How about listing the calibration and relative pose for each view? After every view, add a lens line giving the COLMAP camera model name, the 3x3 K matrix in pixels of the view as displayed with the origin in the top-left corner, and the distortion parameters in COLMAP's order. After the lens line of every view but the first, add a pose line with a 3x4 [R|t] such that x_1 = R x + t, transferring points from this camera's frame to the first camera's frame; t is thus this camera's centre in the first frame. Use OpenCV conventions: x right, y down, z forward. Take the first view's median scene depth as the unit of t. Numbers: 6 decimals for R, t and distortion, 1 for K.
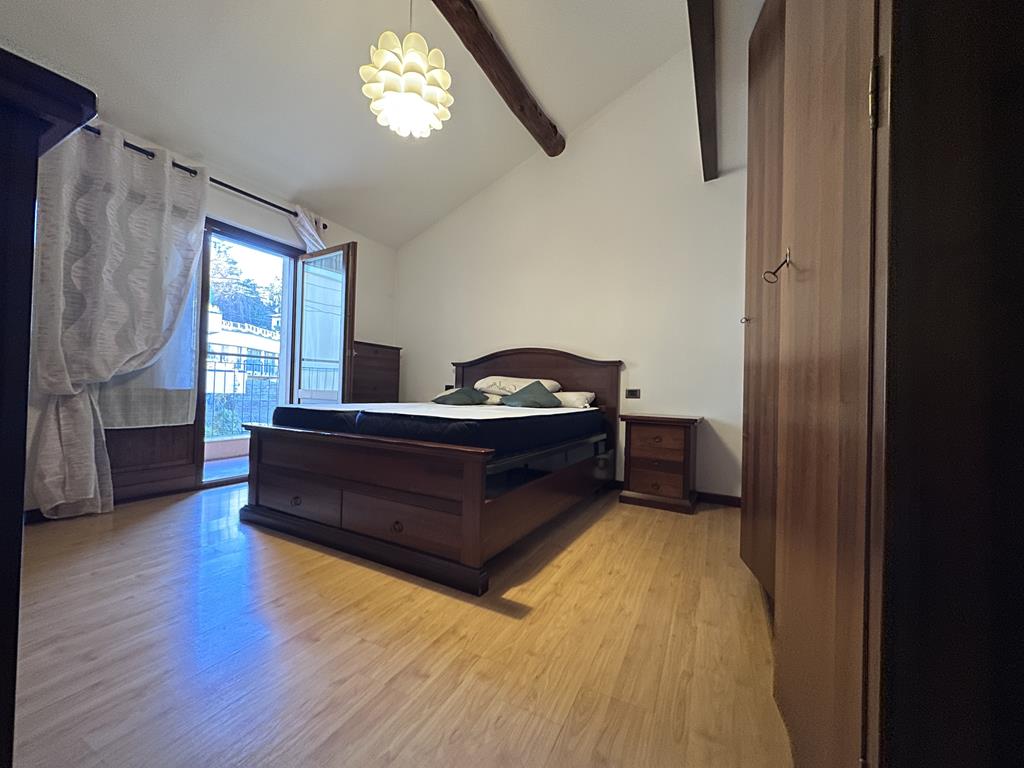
lens RADIAL K [[408.2, 0, 516.7], [0, 408.2, 382.8], [0, 0, 1]] dist [-0.001256, 0.000297]
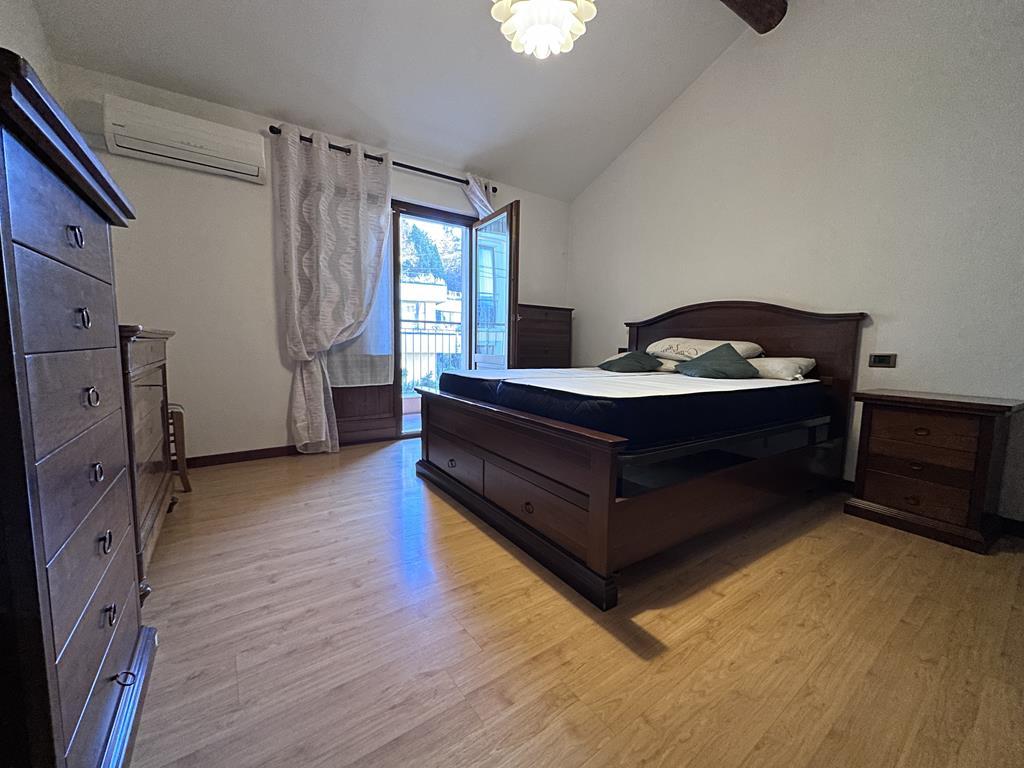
lens RADIAL K [[408.2, 0, 516.7], [0, 408.2, 382.8], [0, 0, 1]] dist [-0.001256, 0.000297]
pose [[0.886171, 0.034017, -0.462109, 0.082593], [0.013571, 0.994968, 0.099267, -0.018358], [0.463160, -0.094239, 0.881250, 0.154503]]
